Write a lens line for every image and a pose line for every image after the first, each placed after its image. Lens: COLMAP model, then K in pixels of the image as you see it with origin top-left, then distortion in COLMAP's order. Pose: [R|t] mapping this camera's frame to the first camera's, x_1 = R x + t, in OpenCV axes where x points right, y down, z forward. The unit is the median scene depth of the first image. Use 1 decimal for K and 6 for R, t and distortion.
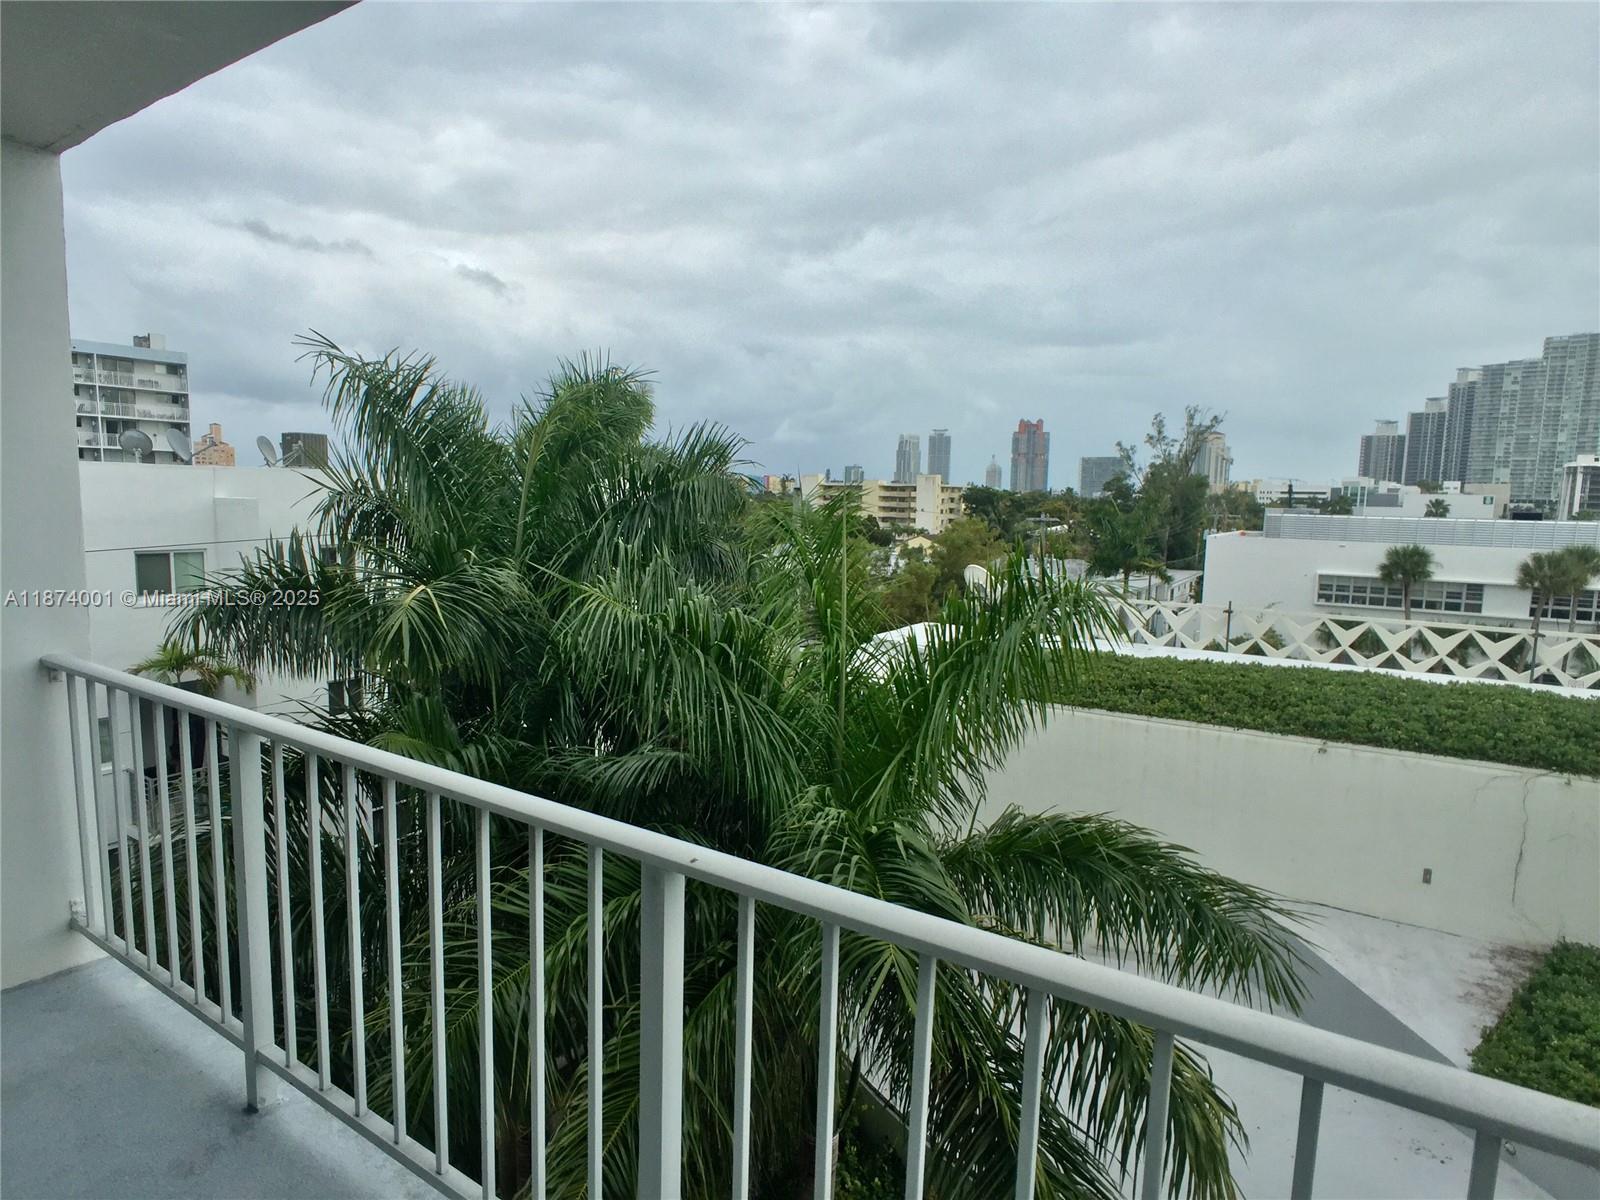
lens RADIAL K [[897.8, 0, 790.9], [0, 897.8, 609.1], [0, 0, 1]] dist [-0.008338, 0.003474]
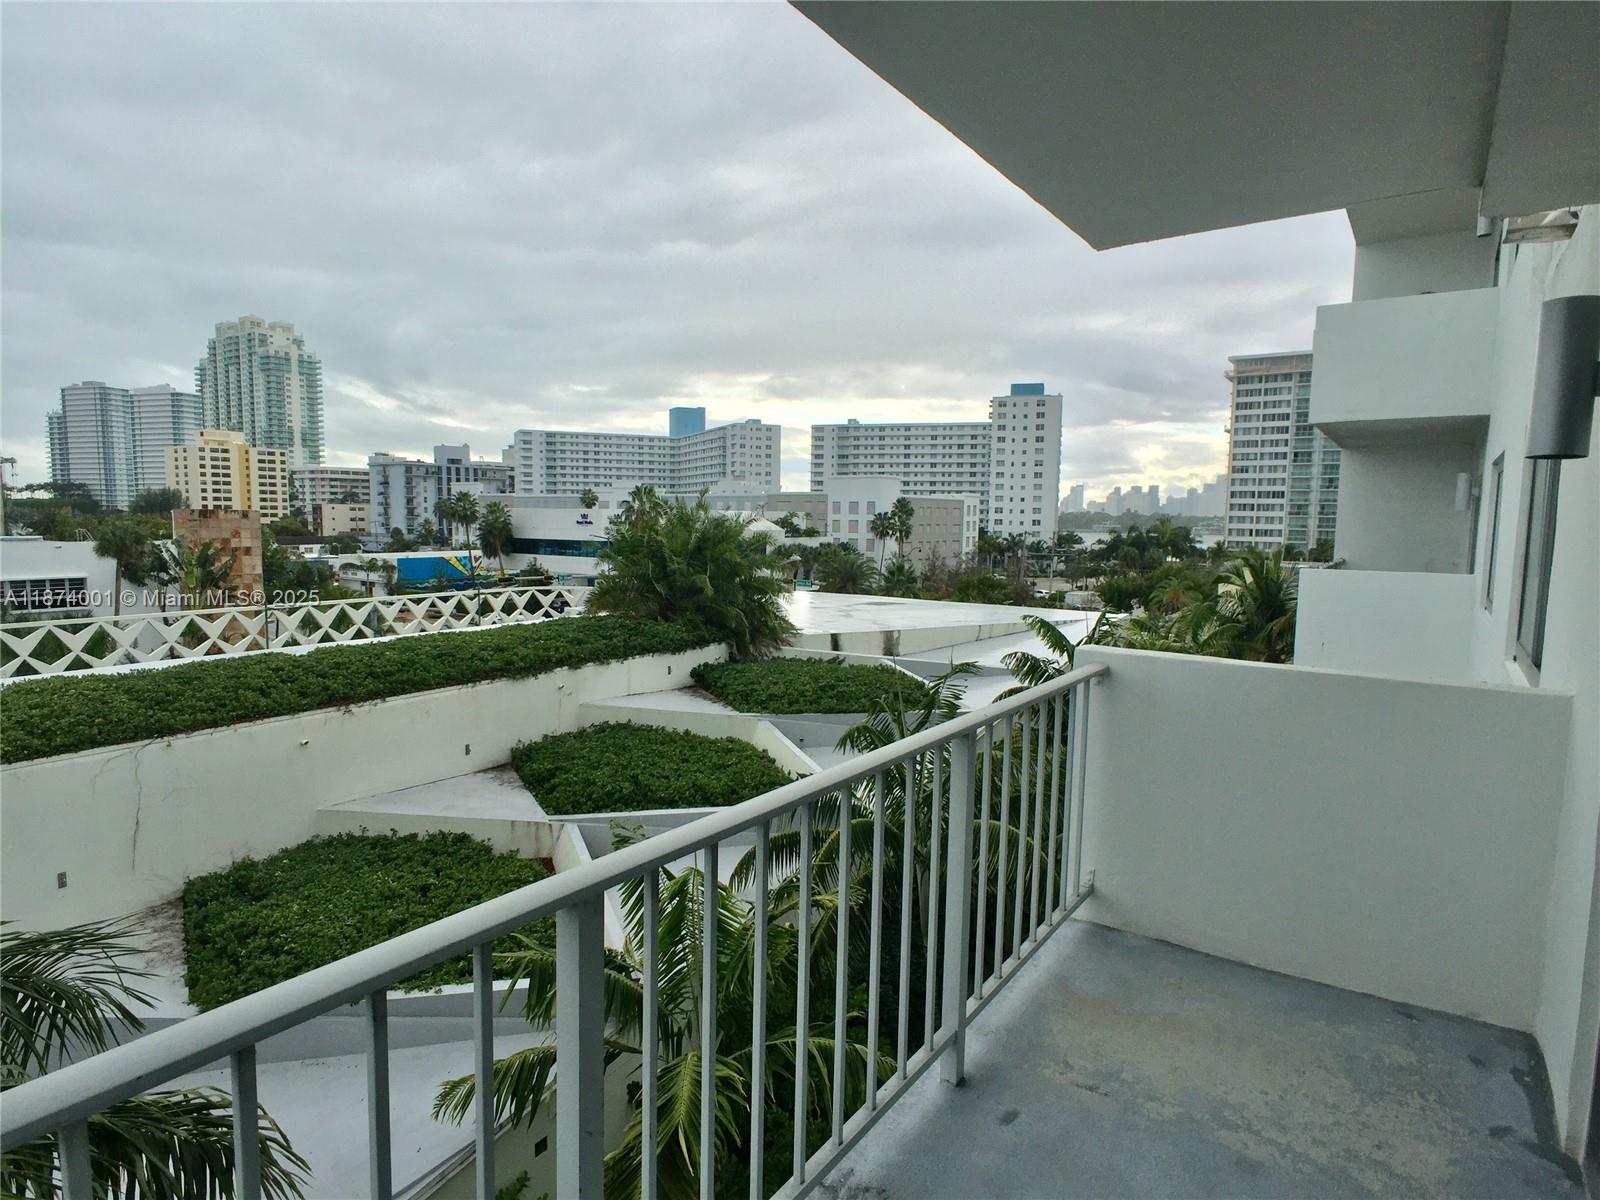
lens RADIAL K [[897.8, 0, 800.7], [0, 897.8, 595.0], [0, 0, 1]] dist [-0.008338, 0.003474]
pose [[0.029941, -0.108326, 0.993664, -0.275062], [0.112480, 0.988161, 0.104337, -0.027983], [-0.993203, 0.108643, 0.041771, 0.172240]]
